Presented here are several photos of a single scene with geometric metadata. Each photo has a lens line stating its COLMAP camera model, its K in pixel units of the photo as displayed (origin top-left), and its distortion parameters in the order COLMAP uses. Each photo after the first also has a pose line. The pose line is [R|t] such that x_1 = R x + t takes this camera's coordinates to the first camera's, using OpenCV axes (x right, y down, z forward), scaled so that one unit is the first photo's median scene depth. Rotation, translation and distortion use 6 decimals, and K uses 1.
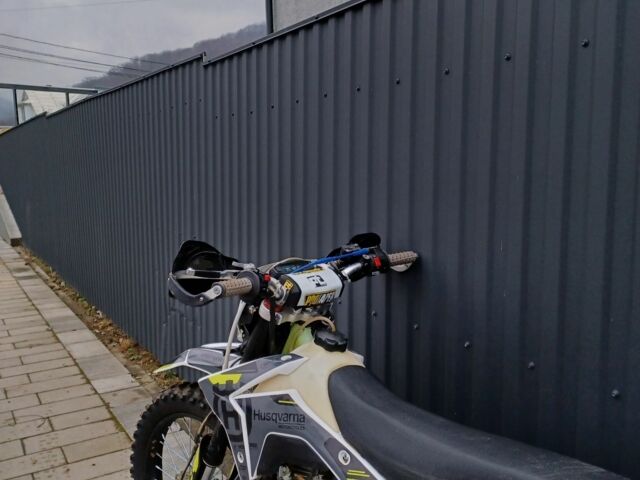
lens RADIAL K [[620.9, 0, 323.2], [0, 620.9, 243.9], [0, 0, 1]] dist [0.086993, 0.000000]
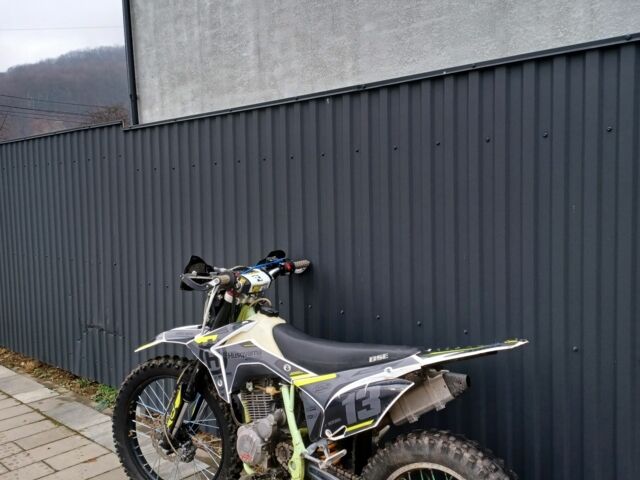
lens RADIAL K [[620.9, 0, 319.5], [0, 620.9, 238.4], [0, 0, 1]] dist [0.086993, 0.000000]
pose [[0.968650, -0.034962, 0.245958, -0.255231], [0.048702, 0.997561, -0.050000, 0.044077], [-0.243610, 0.060412, 0.967990, -0.679440]]
